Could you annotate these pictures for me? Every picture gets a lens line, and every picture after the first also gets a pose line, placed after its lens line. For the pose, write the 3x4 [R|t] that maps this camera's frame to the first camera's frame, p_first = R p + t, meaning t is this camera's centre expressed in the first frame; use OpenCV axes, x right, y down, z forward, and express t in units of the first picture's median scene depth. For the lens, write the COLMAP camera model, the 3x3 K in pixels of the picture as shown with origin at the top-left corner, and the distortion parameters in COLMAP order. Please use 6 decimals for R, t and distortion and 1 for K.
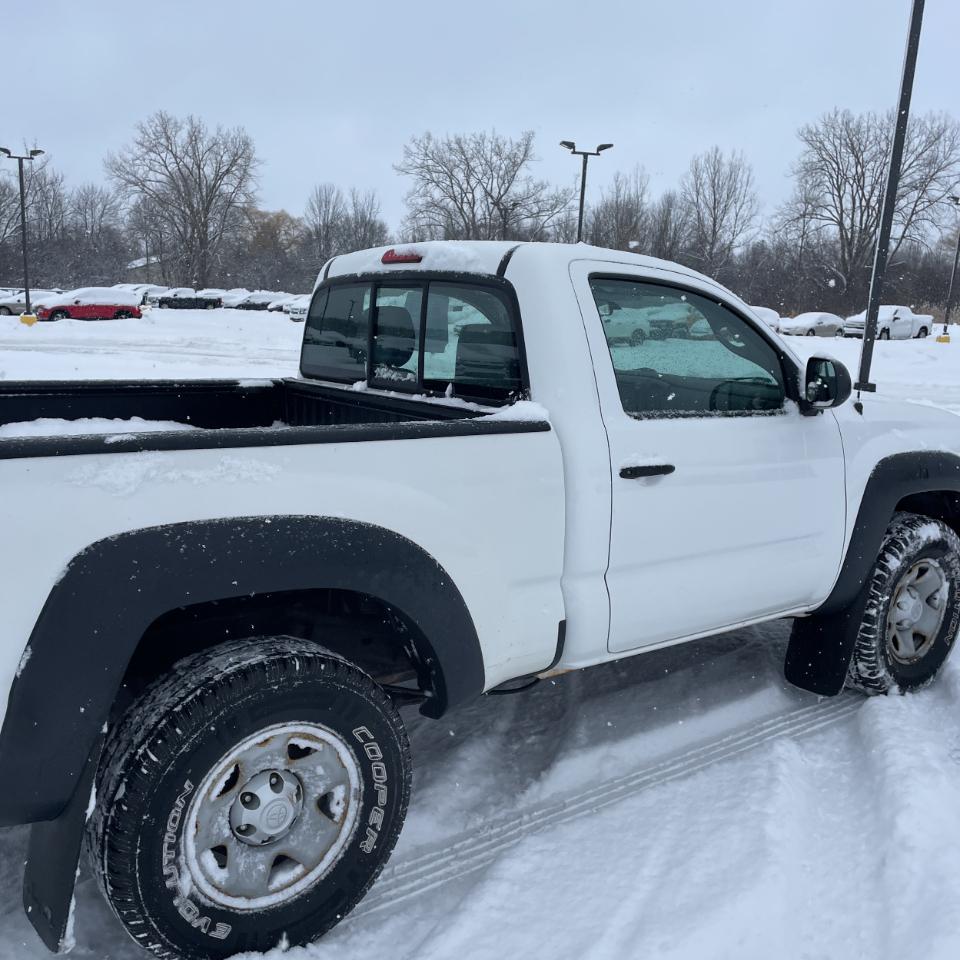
lens RADIAL K [[966.6, 0, 481.2], [0, 966.6, 488.5], [0, 0, 1]] dist [0.096200, -0.125516]
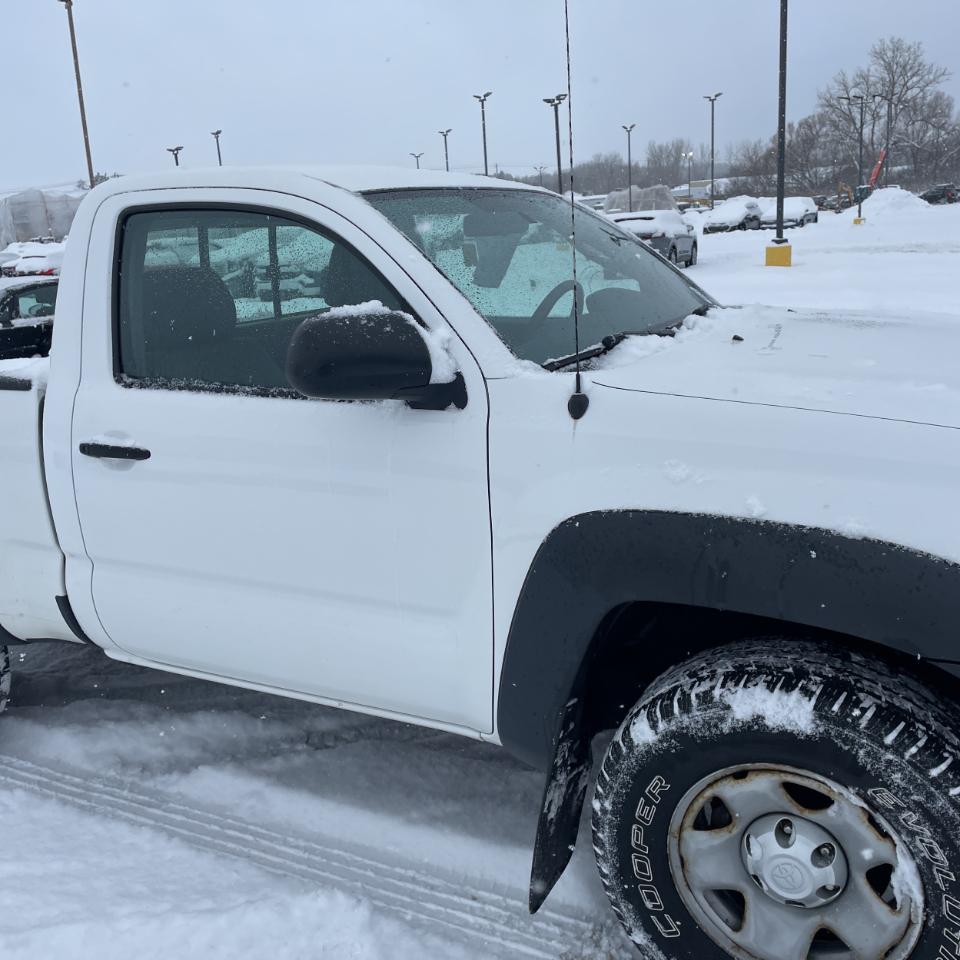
lens RADIAL K [[965.0, 0, 484.6], [0, 965.0, 467.9], [0, 0, 1]] dist [0.102511, -0.137331]
pose [[0.408535, 0.161200, -0.898395, 0.761723], [-0.088674, 0.986634, 0.136710, -0.105779], [0.908425, 0.023814, 0.417369, 0.690892]]
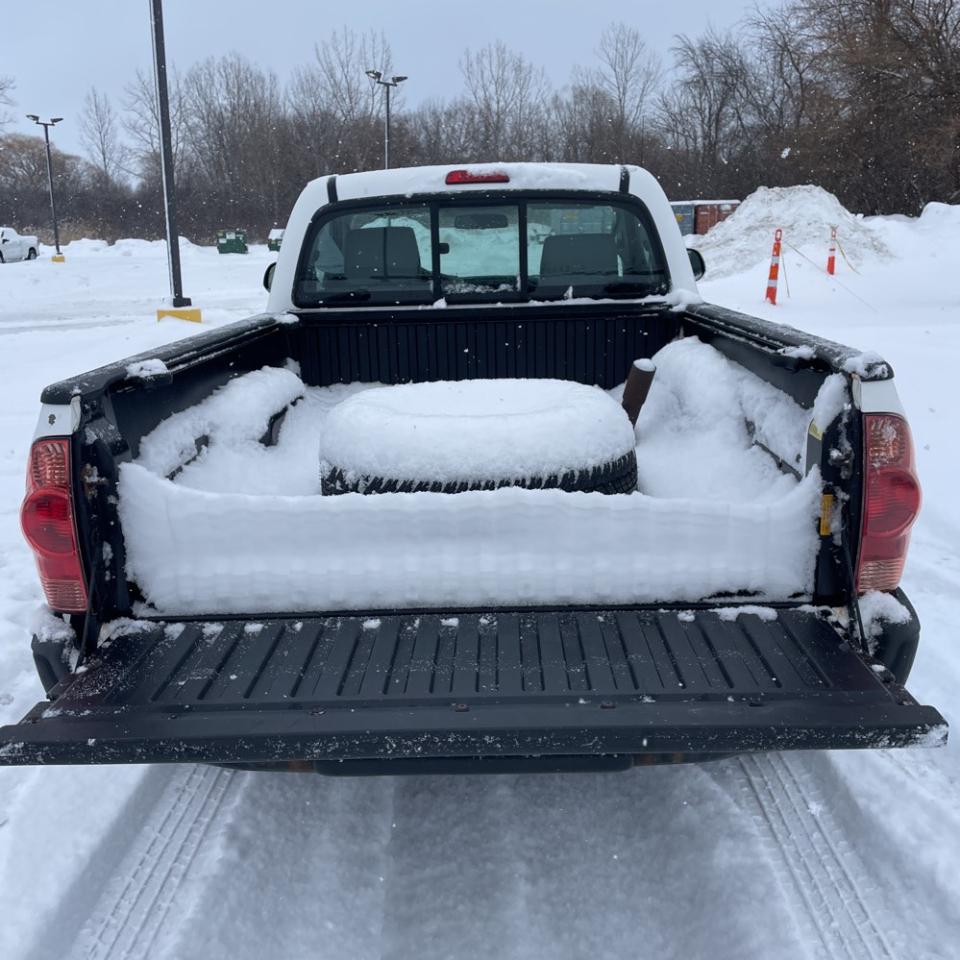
lens RADIAL K [[965.9, 0, 478.9], [0, 965.9, 476.7], [0, 0, 1]] dist [0.100693, -0.133666]
pose [[0.628151, -0.234842, 0.741805, -0.804791], [0.185956, 0.971048, 0.149951, -0.063952], [-0.755544, 0.043752, 0.653636, 0.253081]]
